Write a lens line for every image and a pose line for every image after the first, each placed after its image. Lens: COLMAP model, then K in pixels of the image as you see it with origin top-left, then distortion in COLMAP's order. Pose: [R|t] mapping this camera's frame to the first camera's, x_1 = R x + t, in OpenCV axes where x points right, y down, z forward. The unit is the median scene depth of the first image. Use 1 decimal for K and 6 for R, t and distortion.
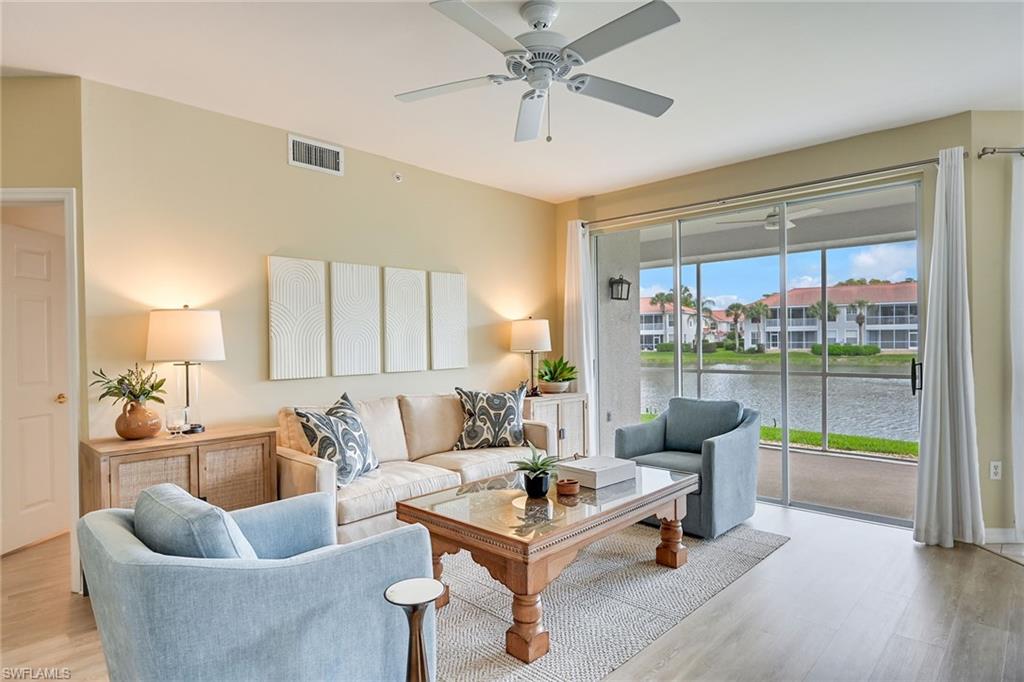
lens RADIAL K [[559.2, 0, 516.6], [0, 559.2, 343.2], [0, 0, 1]] dist [0.000143, -0.000785]
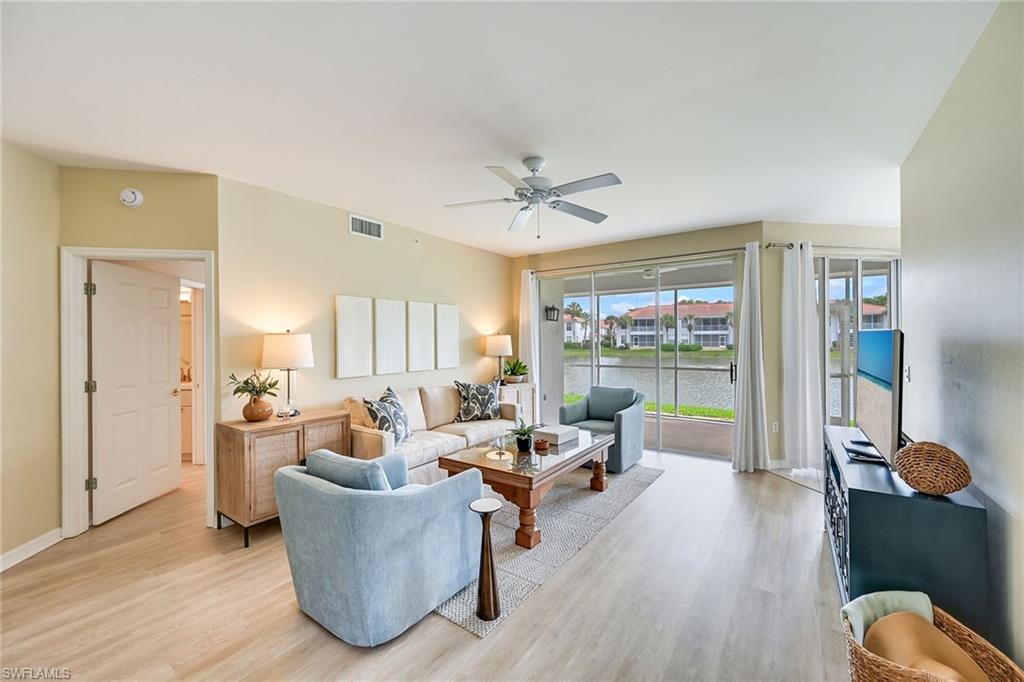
lens RADIAL K [[402.8, 0, 514.9], [0, 402.8, 338.2], [0, 0, 1]] dist [-0.002291, 0.001054]
pose [[0.989925, 0.005597, 0.141484, -0.122536], [-0.004414, 0.999953, -0.008679, -0.033609], [-0.141526, 0.007967, 0.989902, -0.125812]]
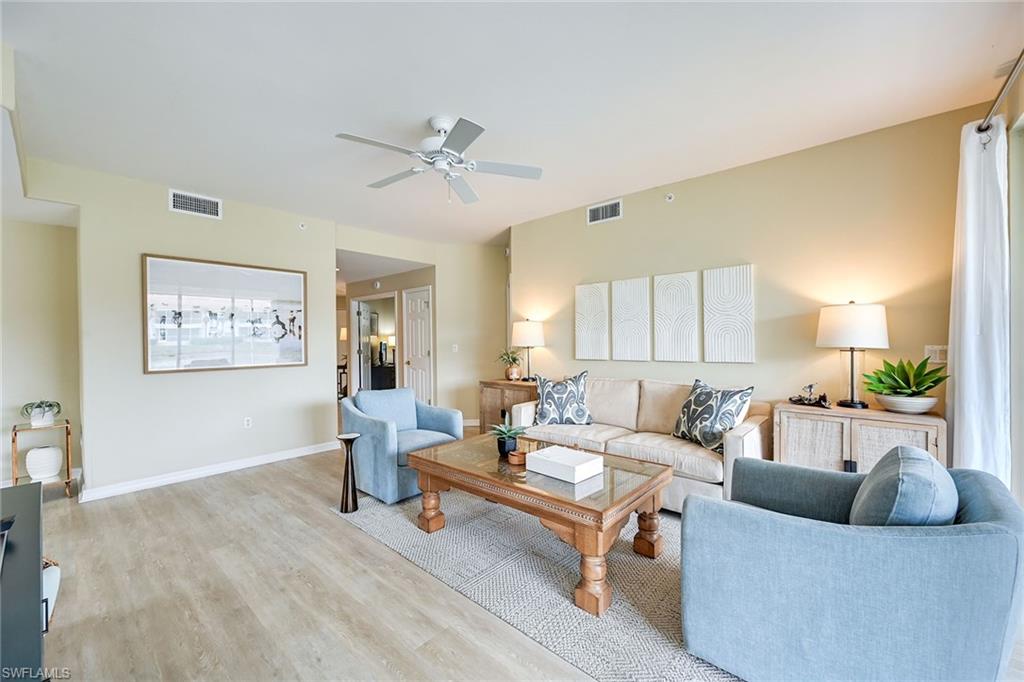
lens RADIAL K [[402.8, 0, 515.9], [0, 402.8, 343.7], [0, 0, 1]] dist [-0.002291, 0.001054]
pose [[0.039802, 0.023906, -0.998922, 0.758920], [0.009461, 0.999660, 0.024300, -0.011790], [0.999163, -0.010418, 0.039562, 0.757867]]
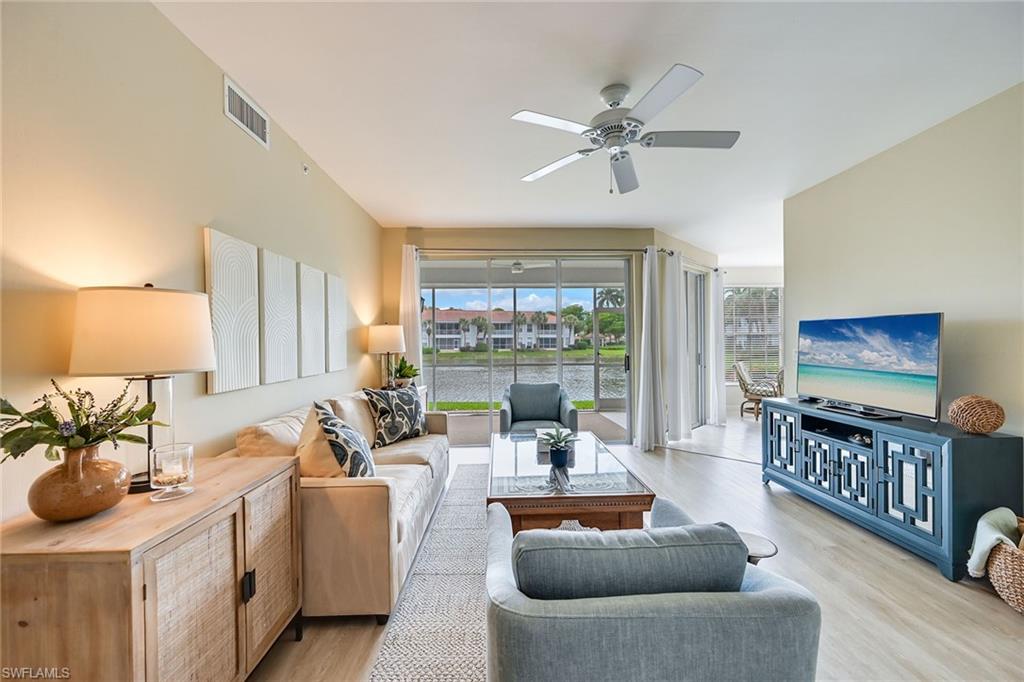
lens RADIAL K [[402.8, 0, 515.5], [0, 402.8, 344.3], [0, 0, 1]] dist [-0.002291, 0.001054]
pose [[0.705818, 0.002038, 0.708390, -0.525739], [0.001667, 0.999988, -0.004538, 0.002139], [-0.708391, 0.004384, 0.705807, 0.326414]]
